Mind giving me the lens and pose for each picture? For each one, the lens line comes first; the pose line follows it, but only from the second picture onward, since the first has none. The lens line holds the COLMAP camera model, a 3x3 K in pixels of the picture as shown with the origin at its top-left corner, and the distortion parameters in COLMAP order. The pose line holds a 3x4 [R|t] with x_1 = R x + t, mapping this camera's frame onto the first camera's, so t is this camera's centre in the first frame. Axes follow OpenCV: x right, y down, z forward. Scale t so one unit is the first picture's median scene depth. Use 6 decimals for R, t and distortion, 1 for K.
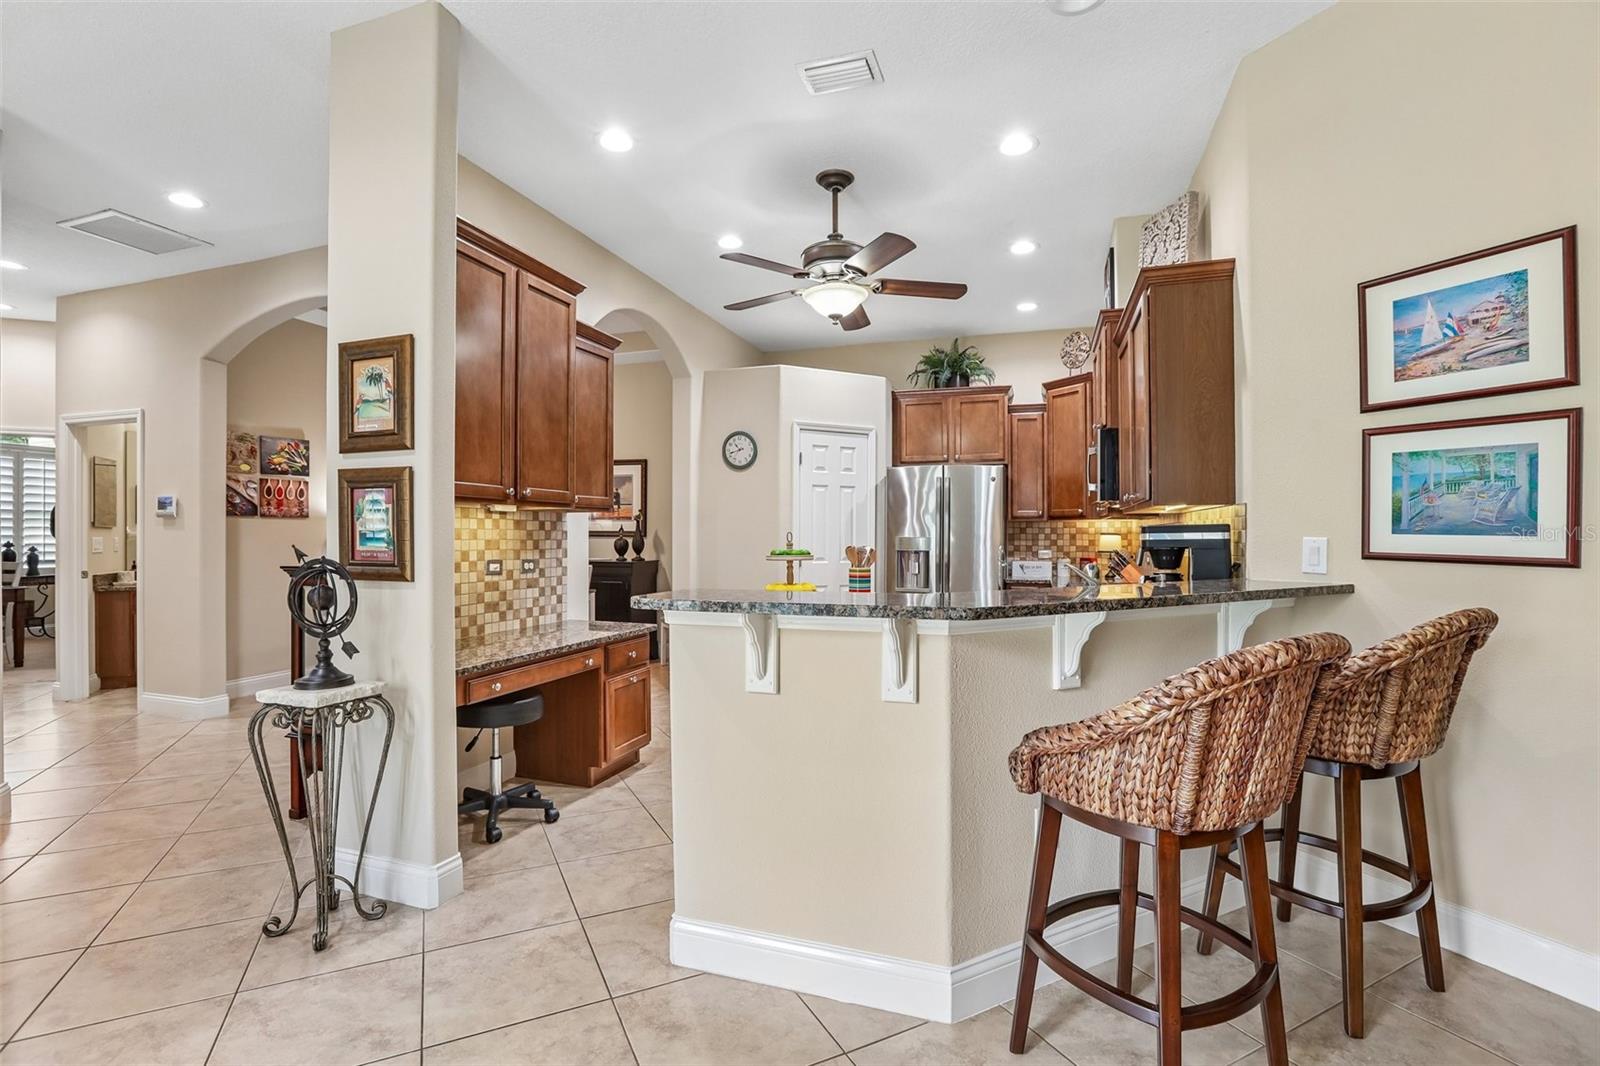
lens RADIAL K [[732.9, 0, 800.0], [0, 732.9, 532.8], [0, 0, 1]] dist [-0.049449, 0.016973]
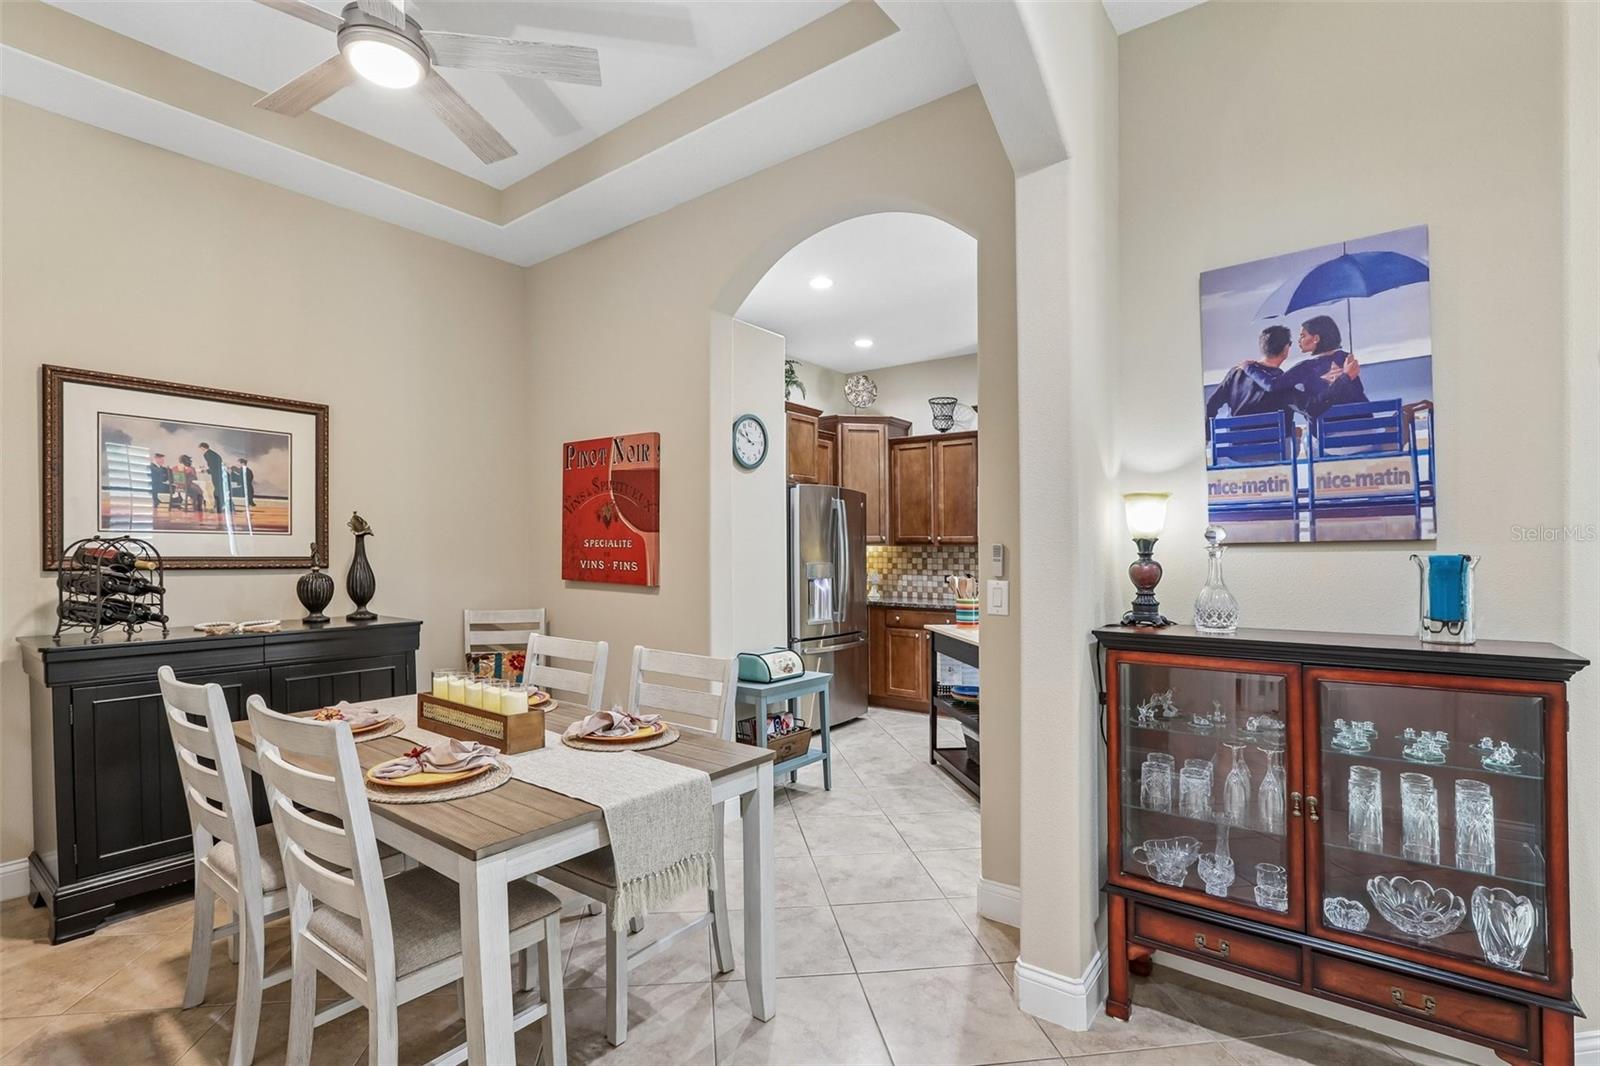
lens RADIAL K [[732.9, 0, 782.9], [0, 732.9, 559.3], [0, 0, 1]] dist [-0.049449, 0.016973]
pose [[0.343455, -0.010615, 0.939109, -1.549449], [-0.006426, 0.999886, 0.013652, -0.025202], [-0.939147, -0.010724, 0.343348, 1.577453]]
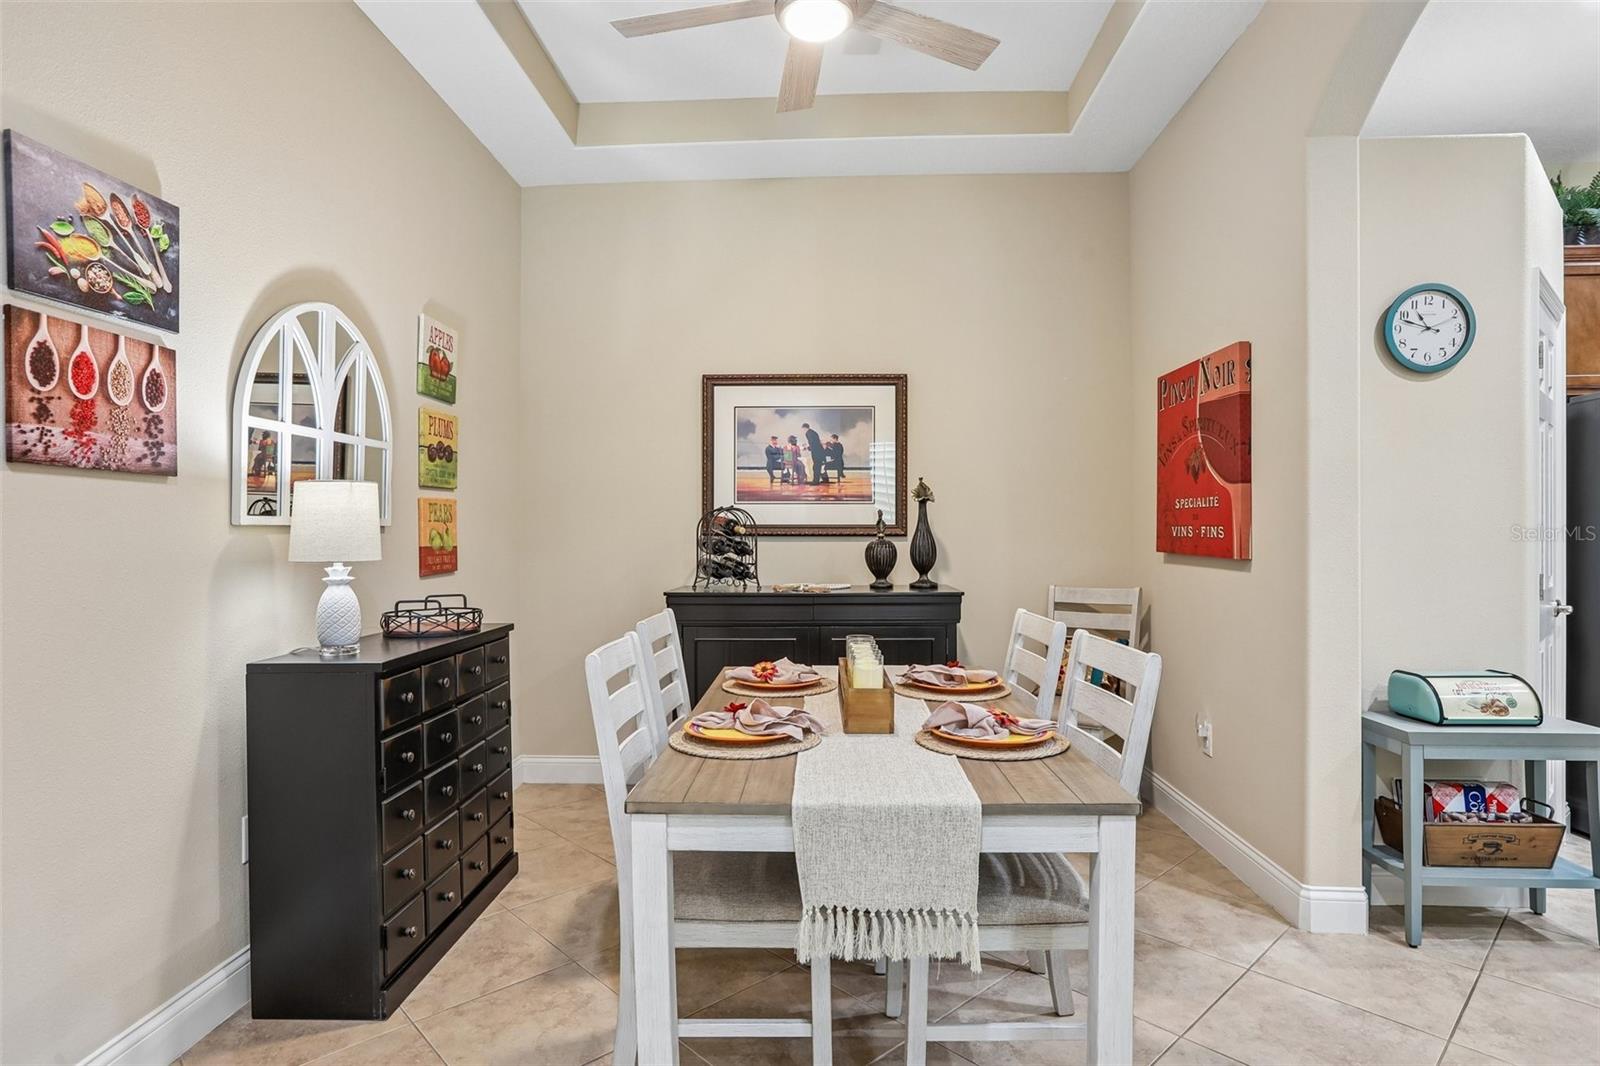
lens RADIAL K [[836.2, 0, 800.9], [0, 836.2, 529.9], [0, 0, 1]] dist [-0.040222, 0.020194]
pose [[0.960639, -0.004338, 0.277767, -1.209756], [0.004884, 0.999987, -0.001271, 0.004639], [-0.277758, 0.002578, 0.960648, 1.389041]]
